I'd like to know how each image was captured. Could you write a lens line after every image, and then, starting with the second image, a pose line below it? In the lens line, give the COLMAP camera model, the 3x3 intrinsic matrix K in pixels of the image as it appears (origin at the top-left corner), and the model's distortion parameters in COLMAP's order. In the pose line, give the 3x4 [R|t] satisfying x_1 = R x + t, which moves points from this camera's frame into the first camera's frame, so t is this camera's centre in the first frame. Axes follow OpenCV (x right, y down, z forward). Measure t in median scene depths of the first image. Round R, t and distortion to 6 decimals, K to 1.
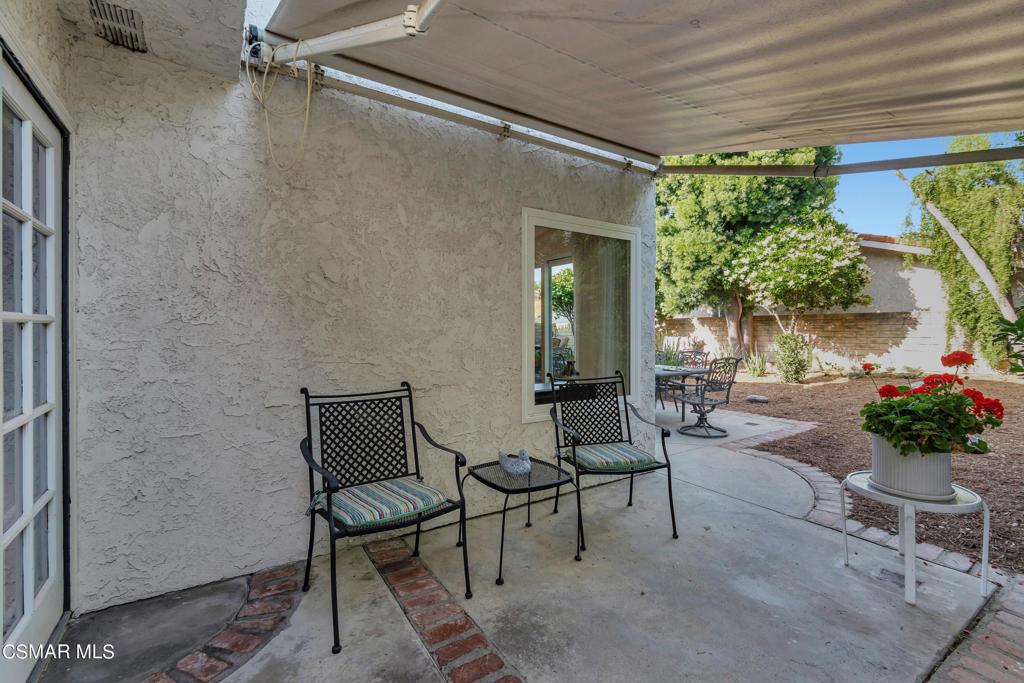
lens RADIAL K [[450.9, 0, 514.7], [0, 450.9, 340.9], [0, 0, 1]] dist [0.006425, -0.005488]
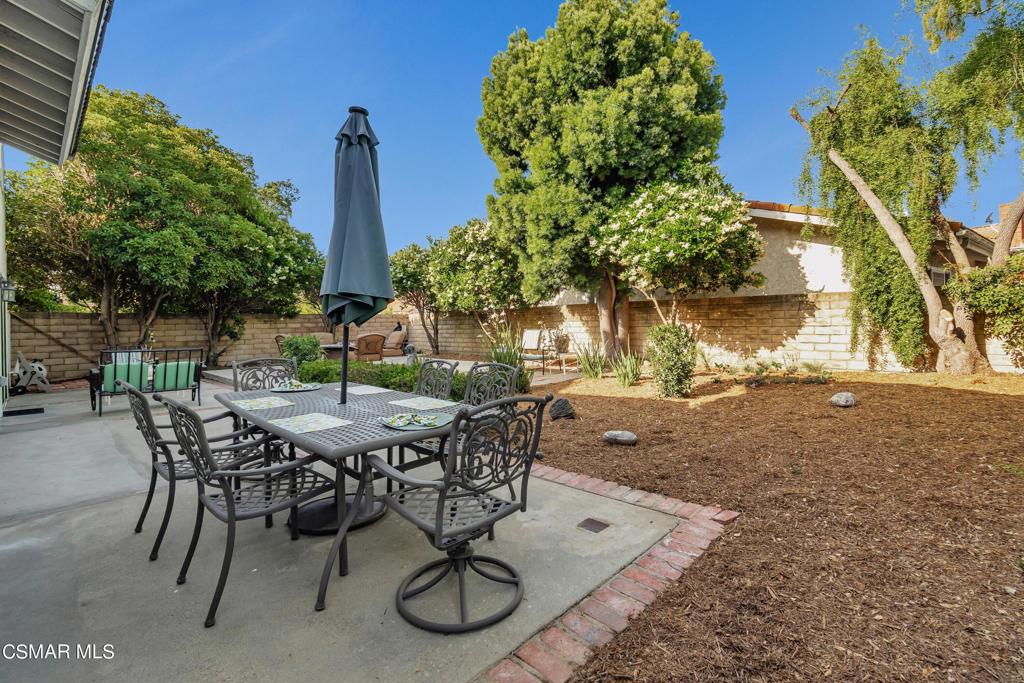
lens RADIAL K [[471.8, 0, 512.0], [0, 471.8, 341.5], [0, 0, 1]] dist [-0.000604, -0.000001]
pose [[0.976015, -0.024812, 0.216286, 0.168224], [0.021028, 0.999583, 0.019780, -0.007015], [-0.216687, -0.014758, 0.976130, 0.269382]]
